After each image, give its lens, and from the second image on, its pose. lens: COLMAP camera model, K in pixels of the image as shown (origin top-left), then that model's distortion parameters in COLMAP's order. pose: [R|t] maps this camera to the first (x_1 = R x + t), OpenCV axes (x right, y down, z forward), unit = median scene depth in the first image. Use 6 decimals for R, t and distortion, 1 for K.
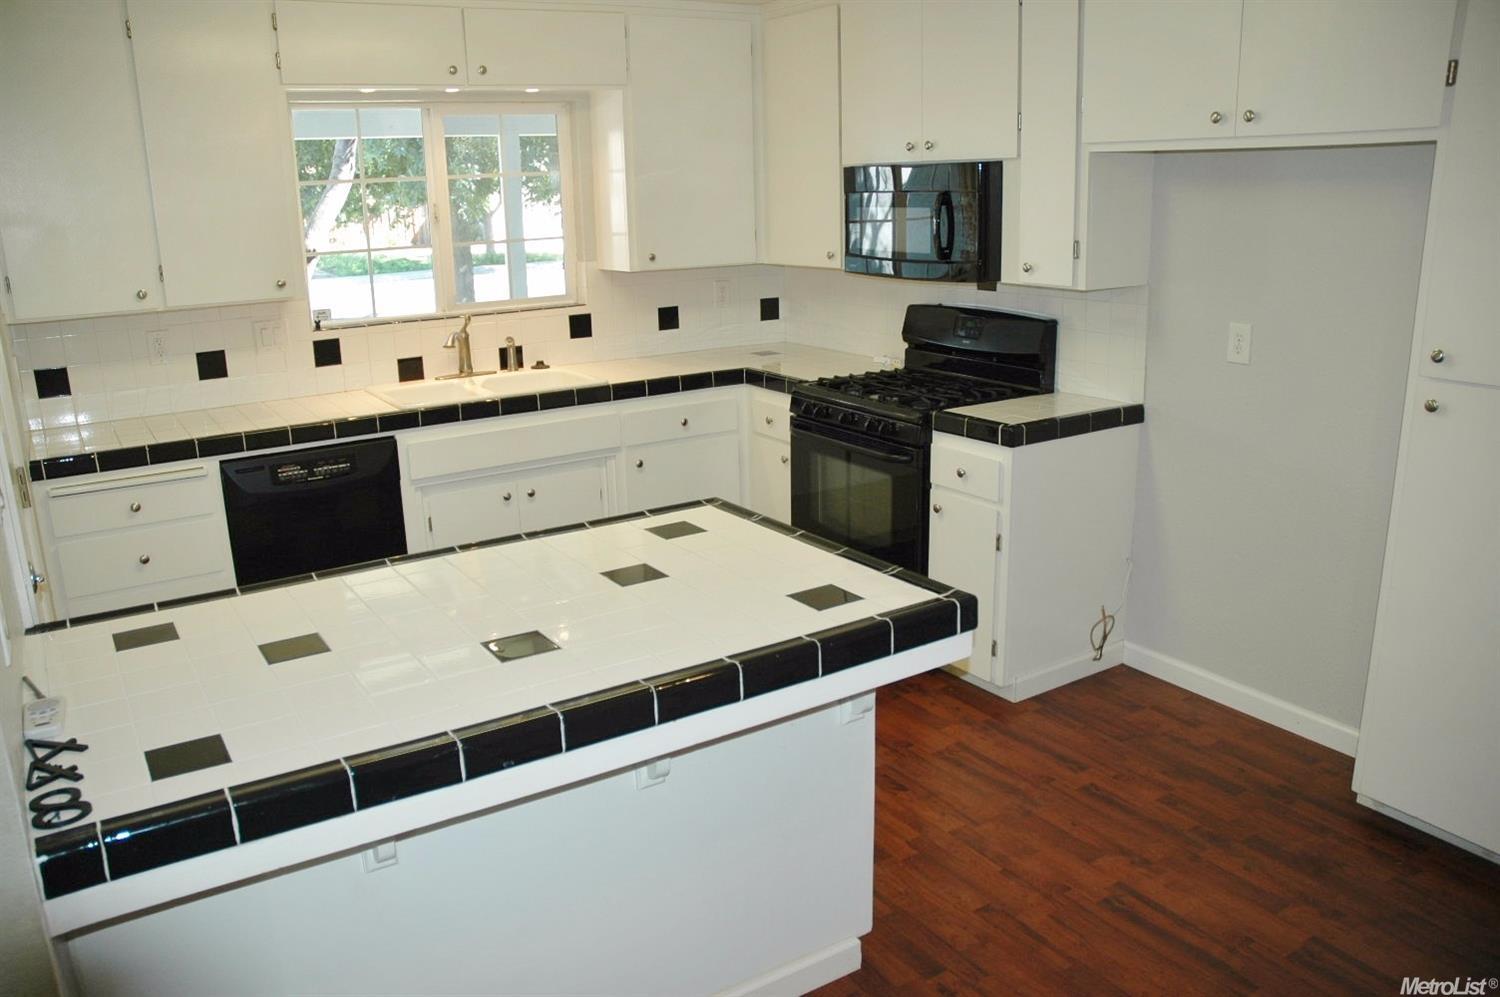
lens RADIAL K [[1178.9, 0, 747.8], [0, 1178.9, 501.0], [0, 0, 1]] dist [-0.113732, 0.011863]
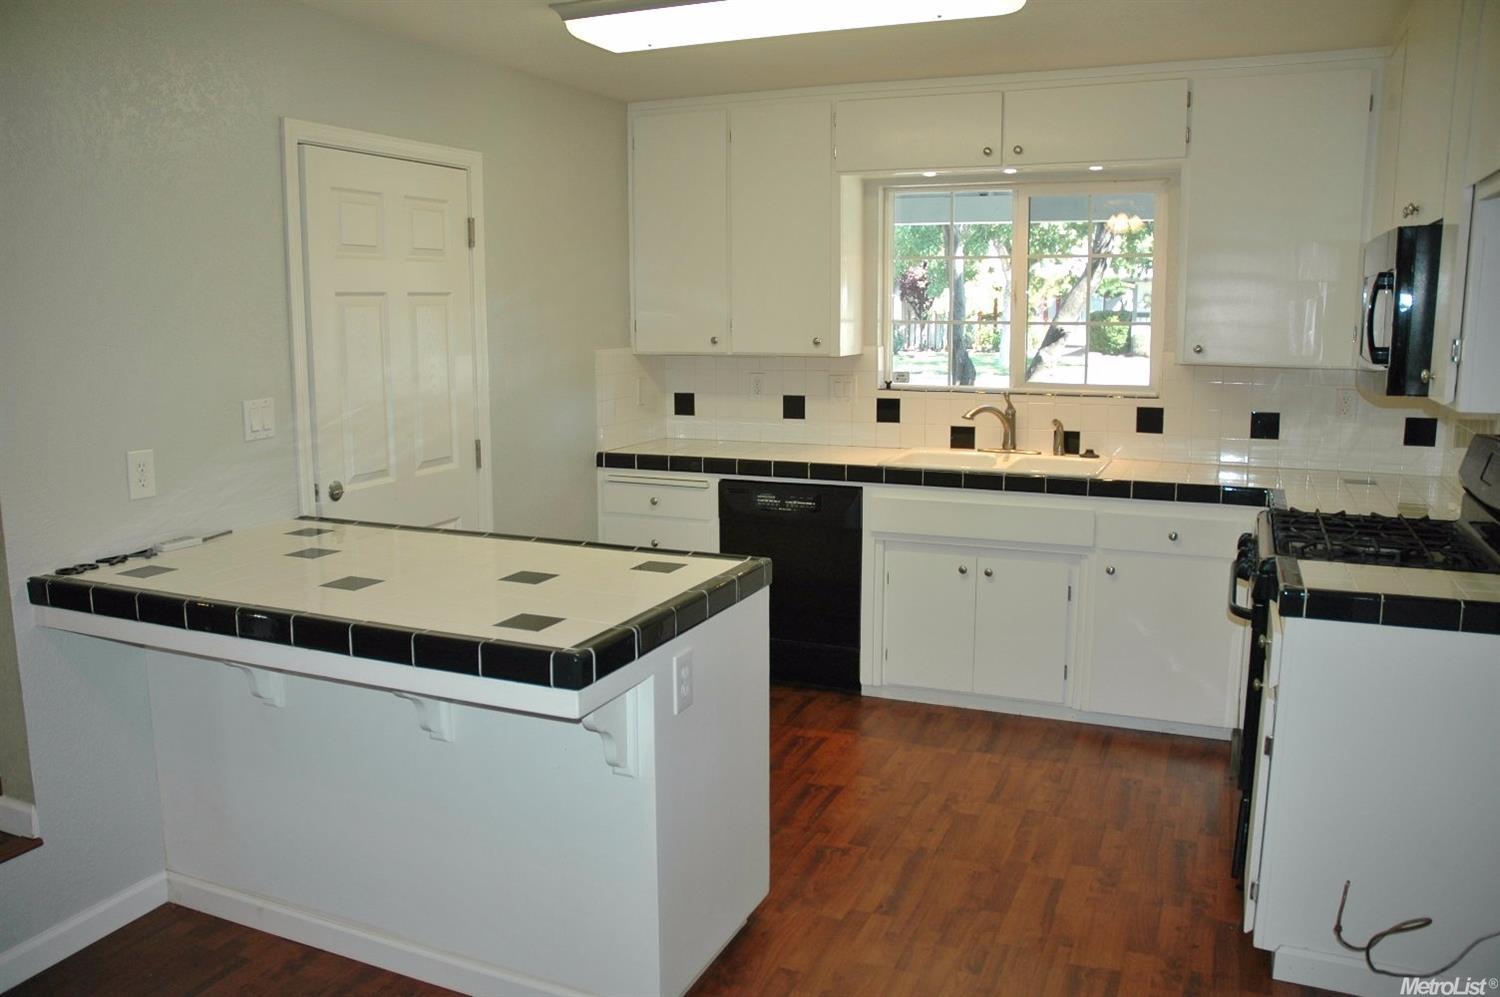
lens RADIAL K [[1178.9, 0, 748.5], [0, 1178.9, 498.1], [0, 0, 1]] dist [-0.113732, 0.011863]
pose [[0.565174, 0.155875, -0.810112, 0.489943], [-0.229257, 0.972984, 0.027273, -0.048306], [0.792477, 0.170310, 0.585640, 0.260548]]
